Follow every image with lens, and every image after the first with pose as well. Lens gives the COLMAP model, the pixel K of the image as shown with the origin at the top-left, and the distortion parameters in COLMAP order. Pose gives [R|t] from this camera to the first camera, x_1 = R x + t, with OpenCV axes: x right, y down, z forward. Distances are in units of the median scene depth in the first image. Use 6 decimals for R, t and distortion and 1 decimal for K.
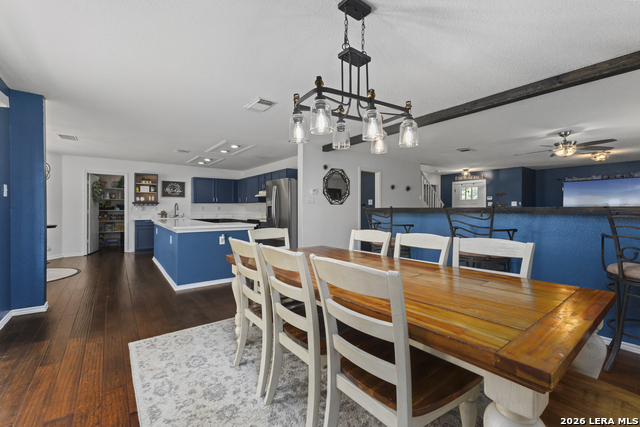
lens RADIAL K [[277.6, 0, 323.7], [0, 277.6, 211.8], [0, 0, 1]] dist [0.012342, -0.002146]
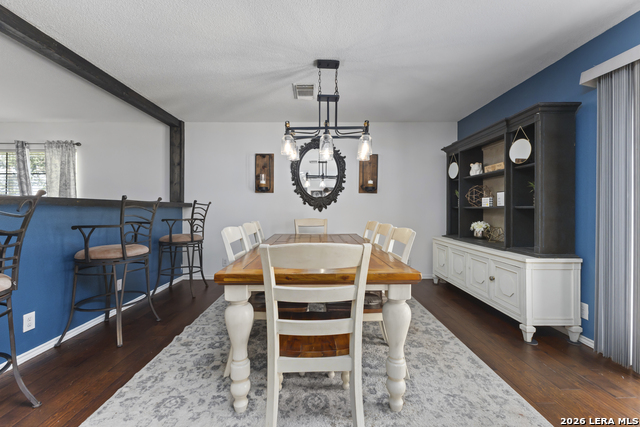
lens RADIAL K [[277.6, 0, 317.7], [0, 277.6, 209.2], [0, 0, 1]] dist [0.012342, -0.002146]
pose [[-0.791795, -0.002539, 0.610781, -0.371977], [0.003877, 0.999950, 0.009183, 0.006931], [-0.610774, 0.009639, -0.791746, 1.105917]]
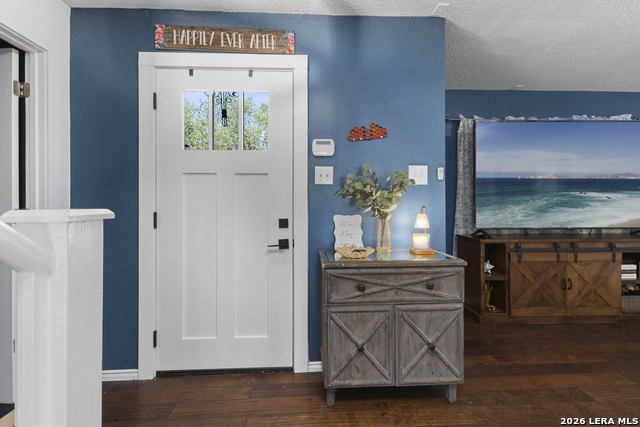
lens RADIAL K [[277.6, 0, 319.1], [0, 277.6, 205.2], [0, 0, 1]] dist [0.012342, -0.002146]
pose [[0.581407, -0.011200, 0.813536, 1.096817], [0.016092, 0.999868, 0.002265, -0.014098], [-0.813454, 0.011775, 0.581510, 2.298337]]
